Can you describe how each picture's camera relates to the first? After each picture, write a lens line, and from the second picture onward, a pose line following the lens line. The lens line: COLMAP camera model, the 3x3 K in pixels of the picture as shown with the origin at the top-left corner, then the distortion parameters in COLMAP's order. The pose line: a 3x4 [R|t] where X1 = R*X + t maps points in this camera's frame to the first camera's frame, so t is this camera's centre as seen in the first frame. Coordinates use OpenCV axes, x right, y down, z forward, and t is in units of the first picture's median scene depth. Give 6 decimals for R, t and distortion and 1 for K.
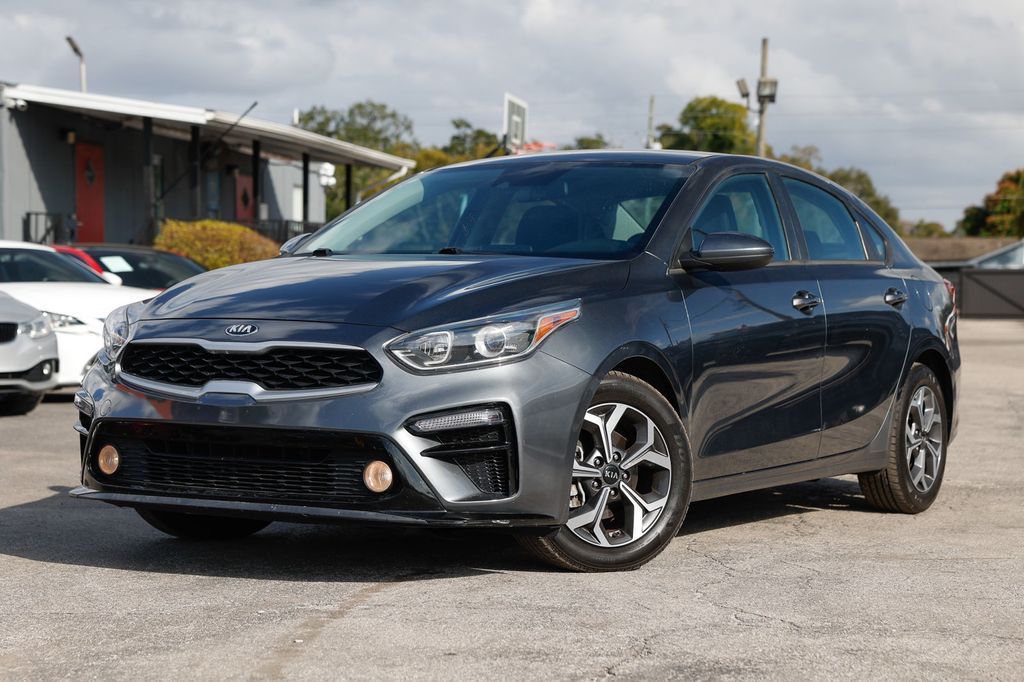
lens RADIAL K [[2211.5, 0, 512.0], [0, 2211.5, 341.0], [0, 0, 1]] dist [0.233765, -0.362435]
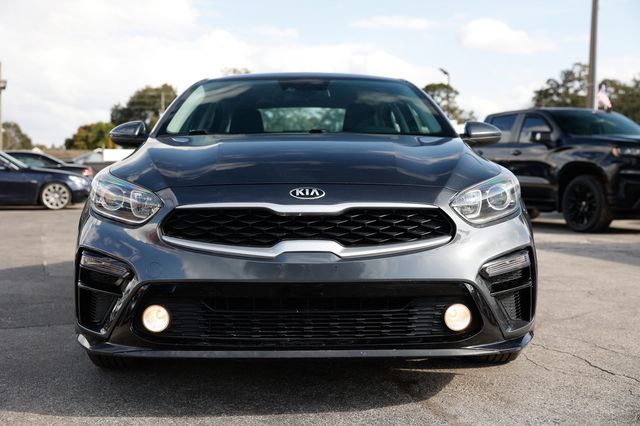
lens RADIAL K [[796.3, 0, 320.0], [0, 796.3, 213.0], [0, 0, 1]] dist [0.069073, 0.022692]
pose [[0.844163, -0.037099, 0.534802, -0.255047], [0.022002, 0.999160, 0.034581, -0.006824], [-0.535635, -0.017425, 0.844270, 0.513799]]
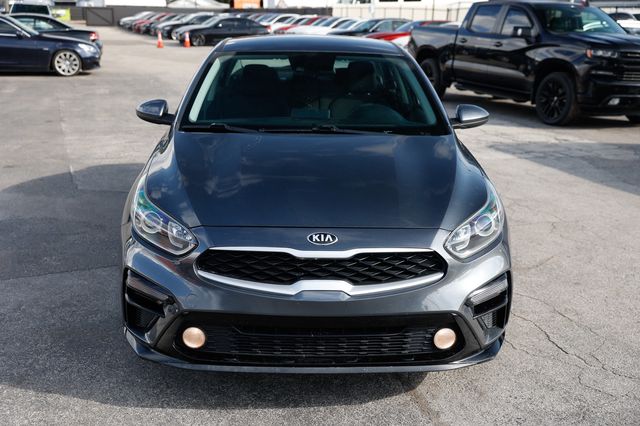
lens RADIAL K [[730.0, 0, 320.0], [0, 730.0, 213.0], [0, 0, 1]] dist [0.019749, 0.058983]
pose [[0.836391, -0.142649, 0.529246, -0.266841], [0.000782, 0.965852, 0.259093, -0.099605], [-0.548133, -0.216289, 0.807941, 0.514865]]
